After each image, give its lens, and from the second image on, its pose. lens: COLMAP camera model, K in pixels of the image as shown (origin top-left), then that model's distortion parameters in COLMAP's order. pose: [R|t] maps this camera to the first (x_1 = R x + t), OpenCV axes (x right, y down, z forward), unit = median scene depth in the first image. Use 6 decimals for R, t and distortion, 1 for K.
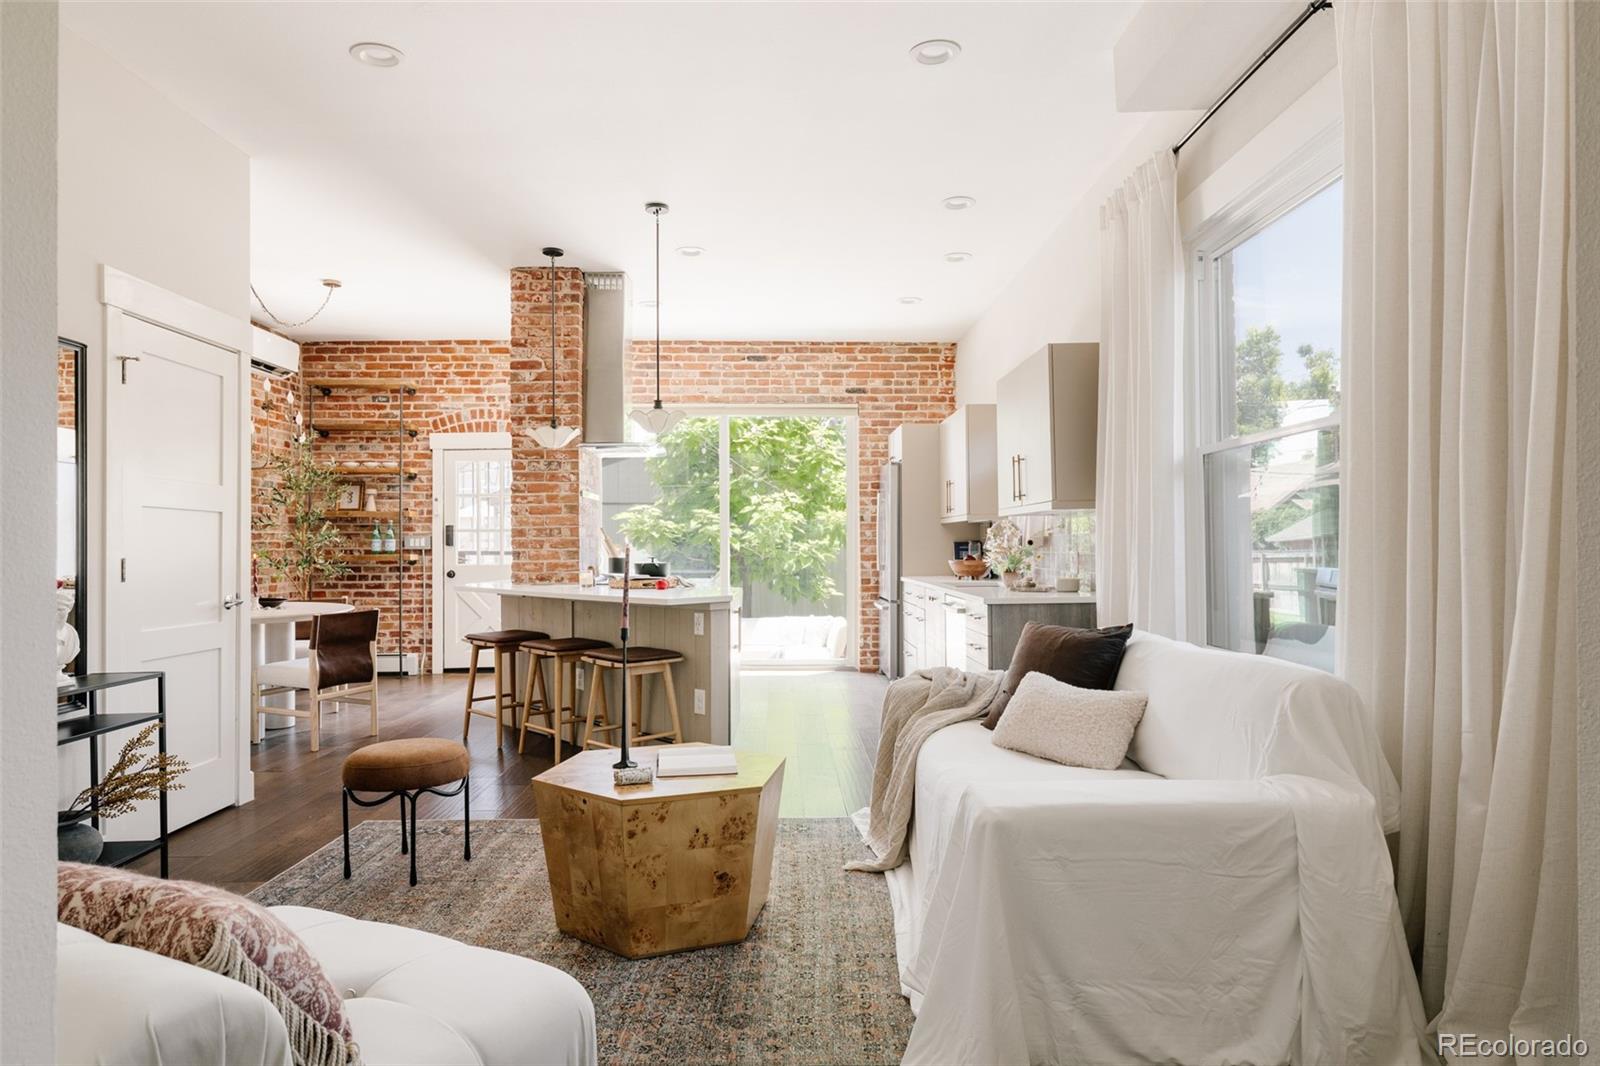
lens RADIAL K [[961.4, 0, 803.8], [0, 961.4, 537.8], [0, 0, 1]] dist [0.018688, 0.000761]
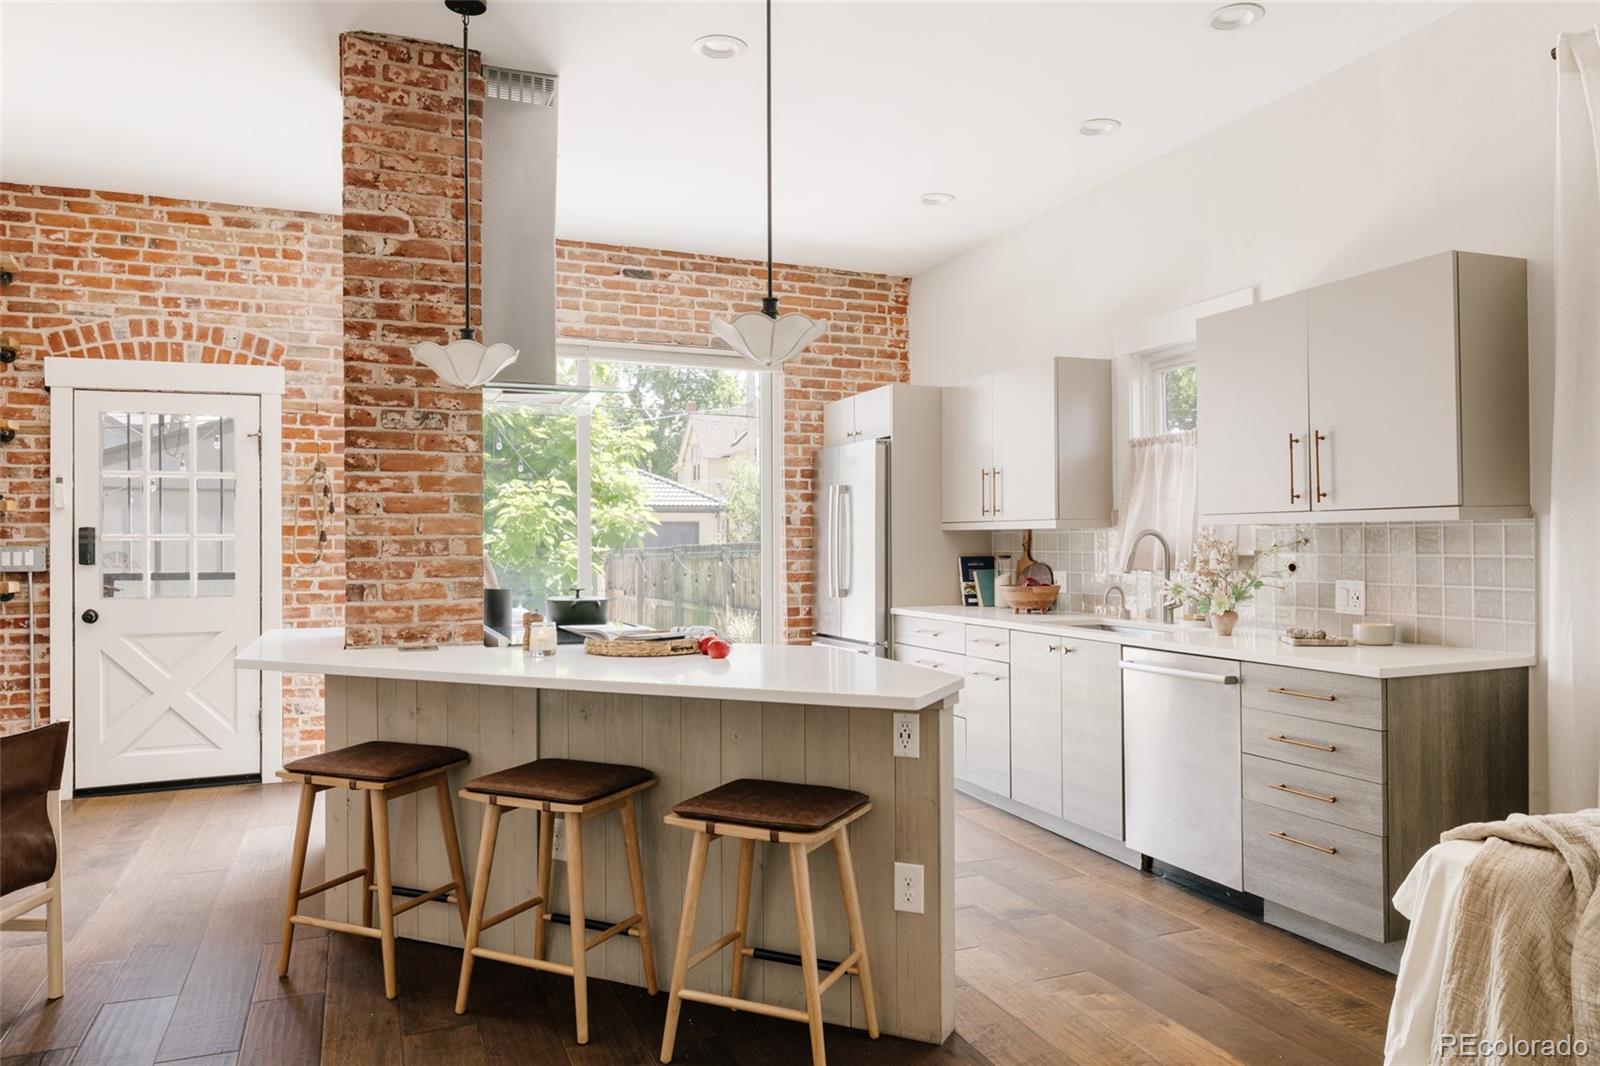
lens RADIAL K [[1086.8, 0, 822.7], [0, 1086.8, 541.9], [0, 0, 1]] dist [0.007792, -0.006369]
pose [[0.930663, 0.000995, 0.365875, -0.204961], [-0.003210, 0.999980, 0.005446, -0.009355], [-0.365862, -0.006243, 0.930648, 0.271023]]
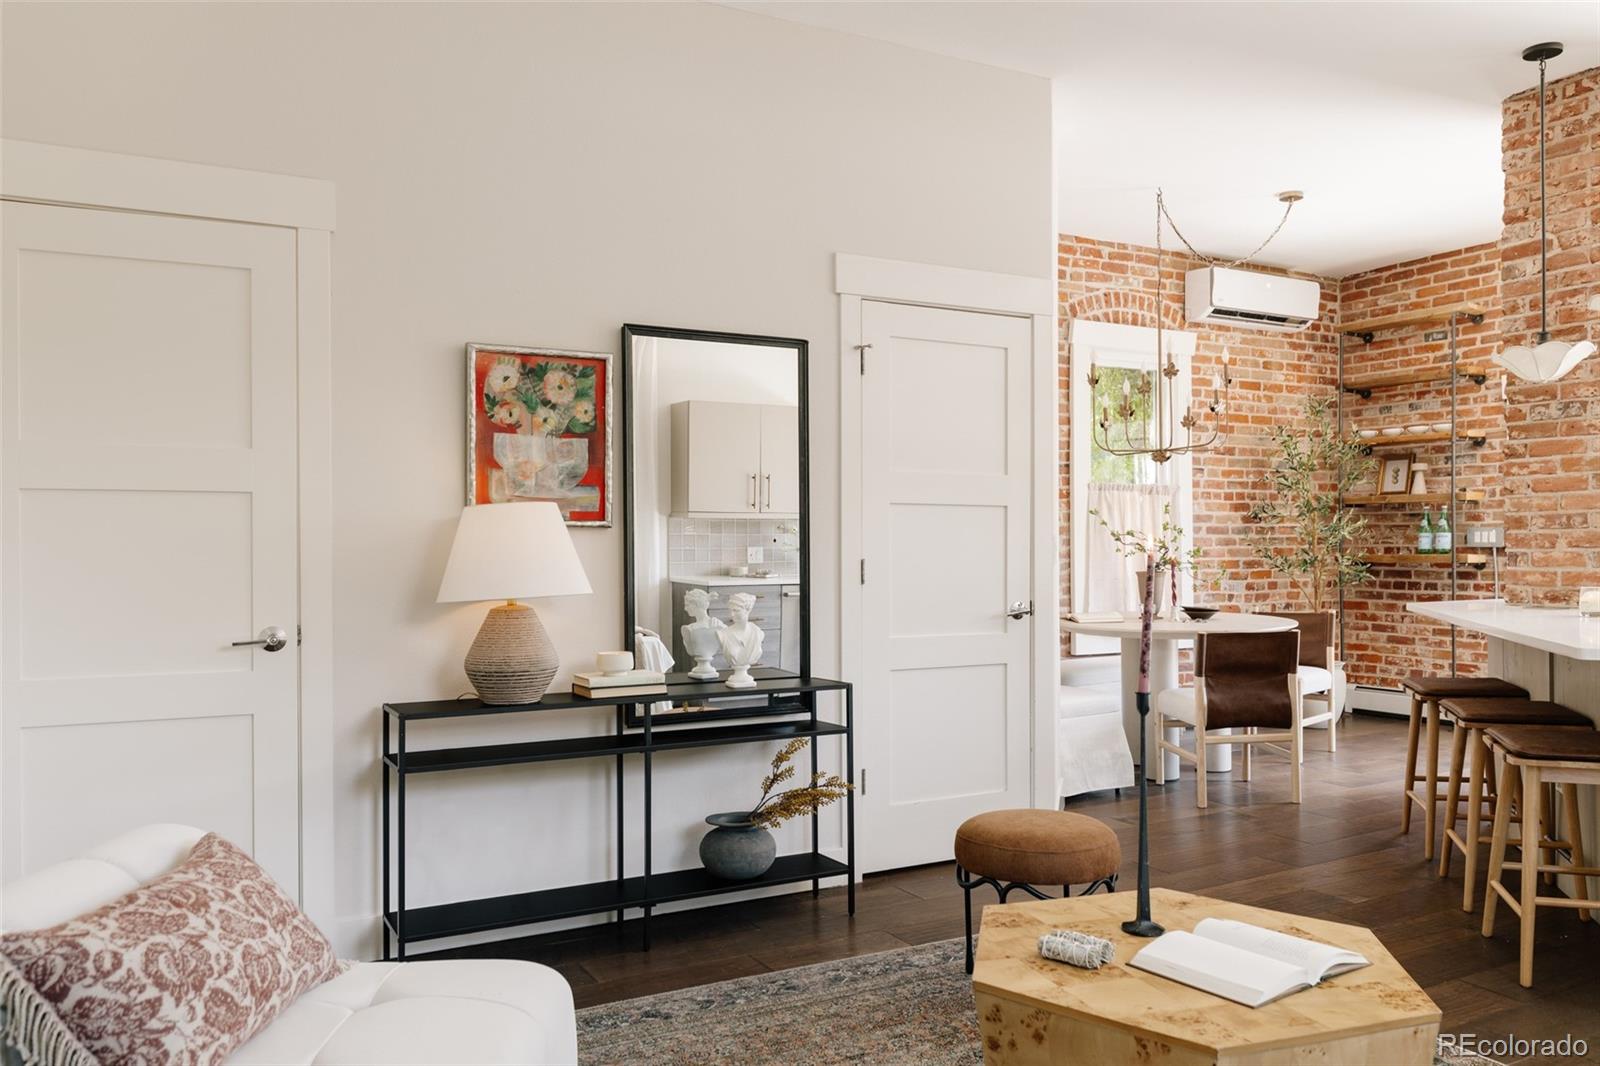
lens RADIAL K [[1198.1, 0, 802.0], [0, 1198.1, 540.4], [0, 0, 1]] dist [0.001778, -0.001431]
pose [[0.467716, -0.000645, -0.883879, 0.126015], [0.009647, 0.999944, 0.004375, -0.001198], [0.883826, -0.010574, 0.467696, 0.170050]]
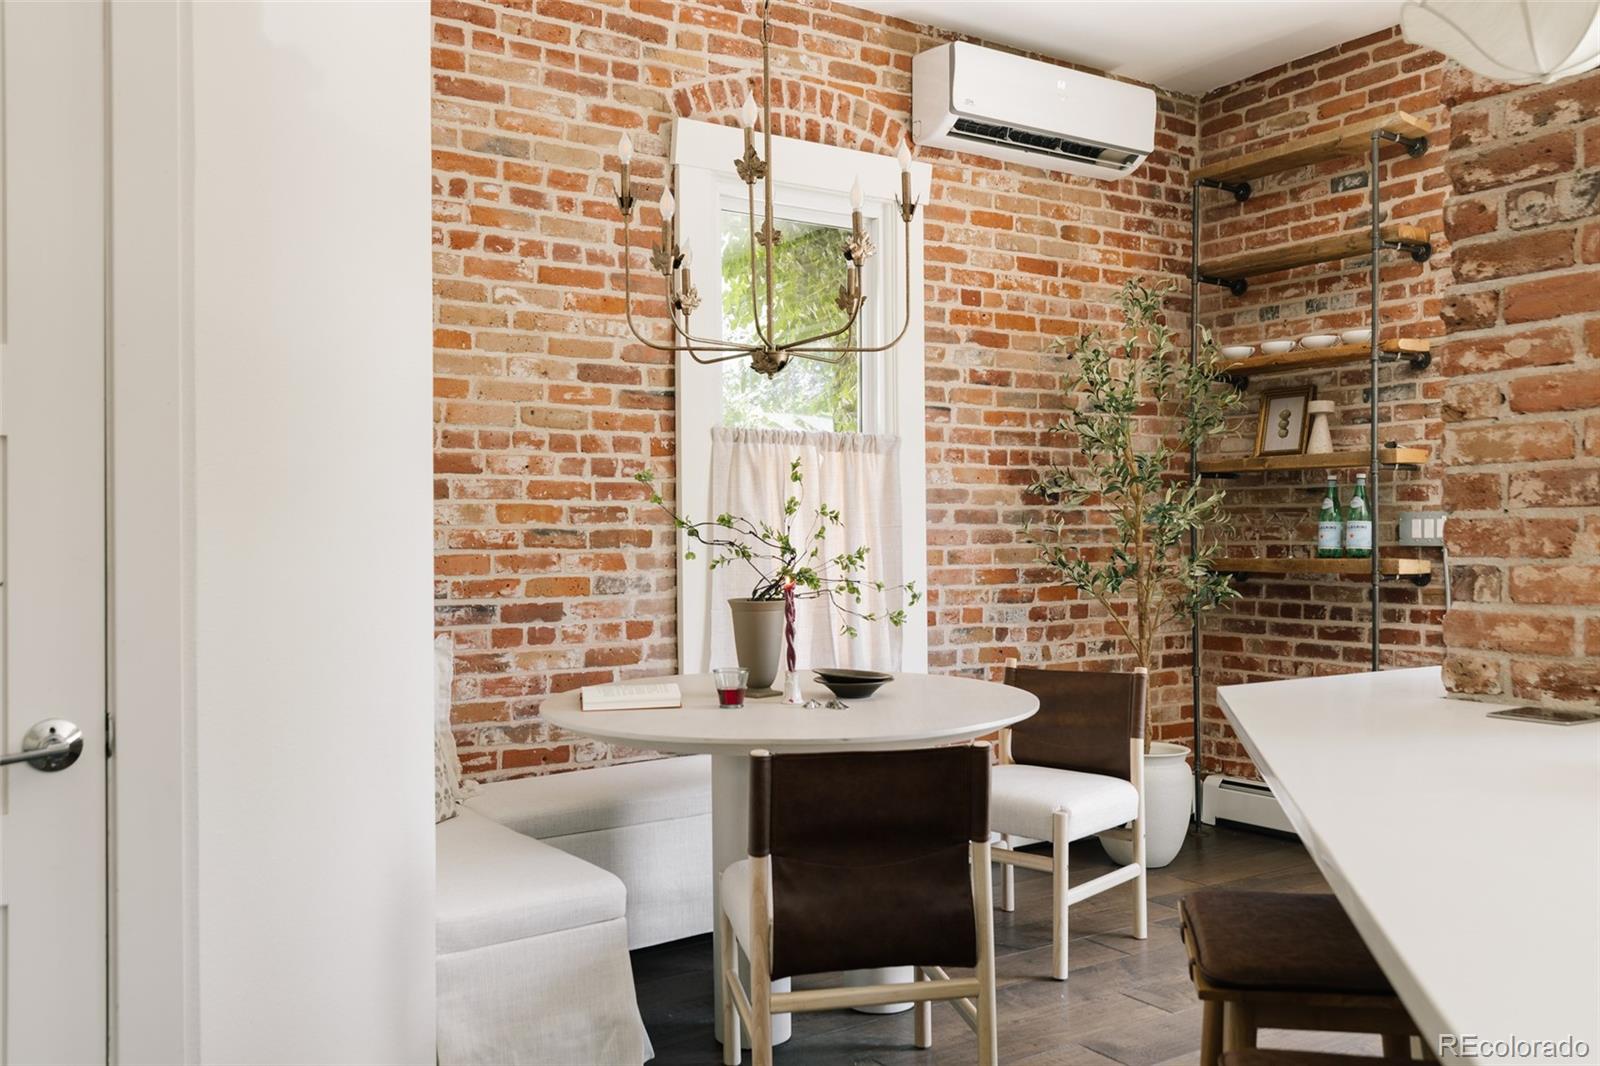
lens RADIAL K [[1357.8, 0, 800.0], [0, 1357.8, 533.0], [0, 0, 1]] dist [0.013734, -0.011887]
pose [[0.526632, -0.000432, -0.850094, -0.066206], [0.009320, 0.999943, 0.005266, 0.001362], [0.850043, -0.010696, 0.526605, 0.491727]]
